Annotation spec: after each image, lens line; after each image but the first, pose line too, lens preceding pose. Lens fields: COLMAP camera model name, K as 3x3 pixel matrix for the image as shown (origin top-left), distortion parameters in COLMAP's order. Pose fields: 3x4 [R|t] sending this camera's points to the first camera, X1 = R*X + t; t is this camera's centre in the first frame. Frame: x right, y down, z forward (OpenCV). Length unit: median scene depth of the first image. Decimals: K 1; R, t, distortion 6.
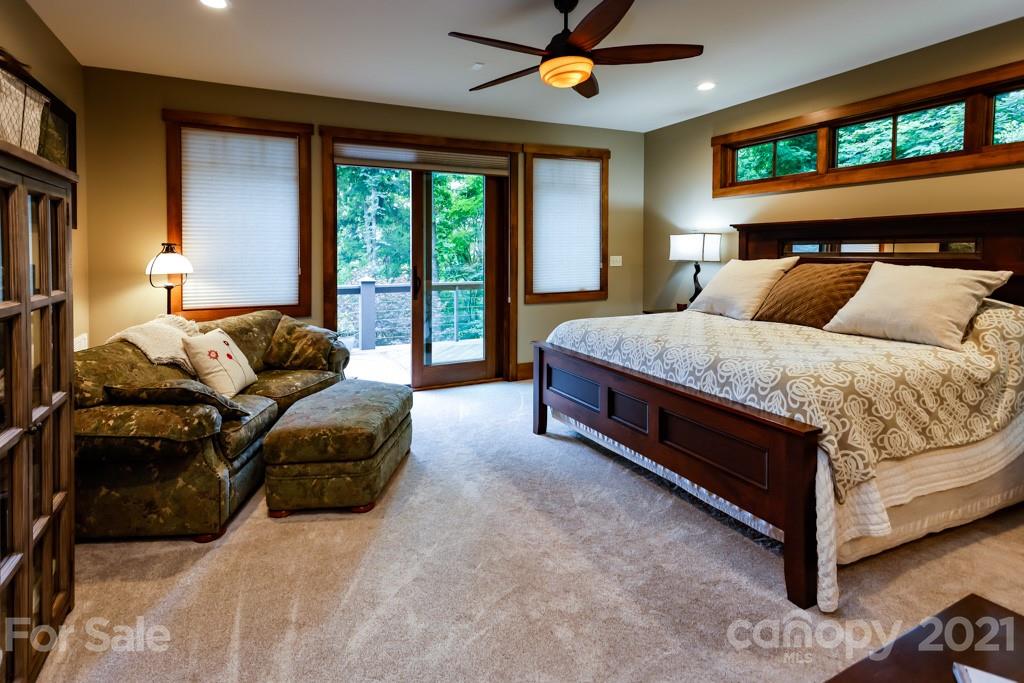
lens RADIAL K [[503.4, 0, 486.2], [0, 503.4, 262.2], [0, 0, 1]] dist [0.018807, -0.000197]
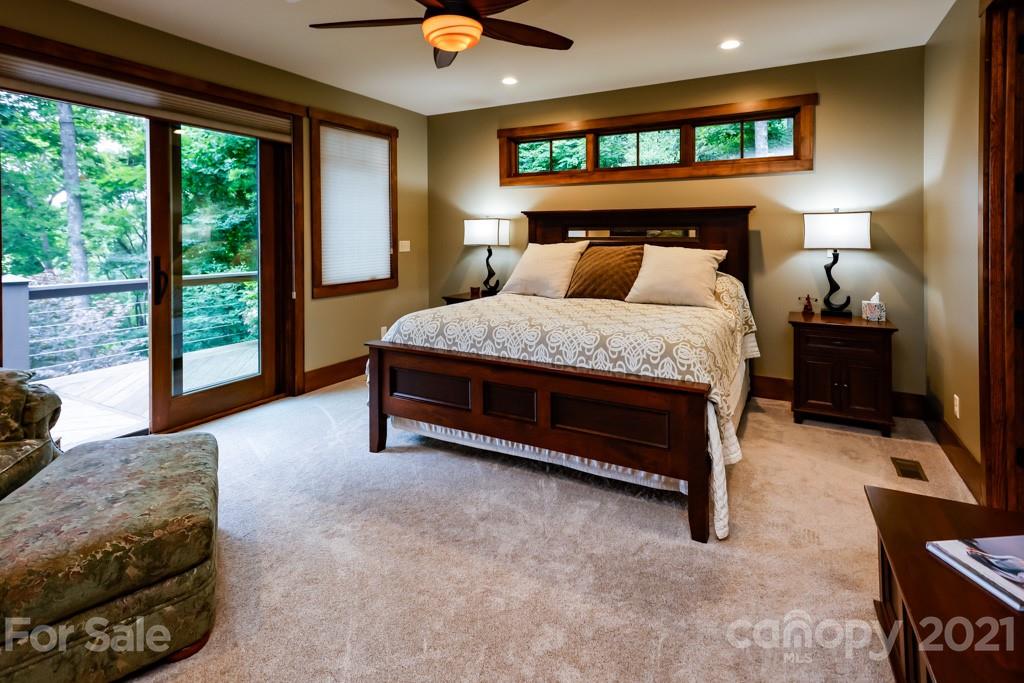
lens RADIAL K [[503.4, 0, 531.2], [0, 503.4, 237.7], [0, 0, 1]] dist [0.018807, -0.000197]
pose [[0.791875, 0.000109, 0.610683, -0.202198], [0.011714, 0.999813, -0.015367, -0.001542], [-0.610571, 0.019322, 0.791726, 0.159191]]
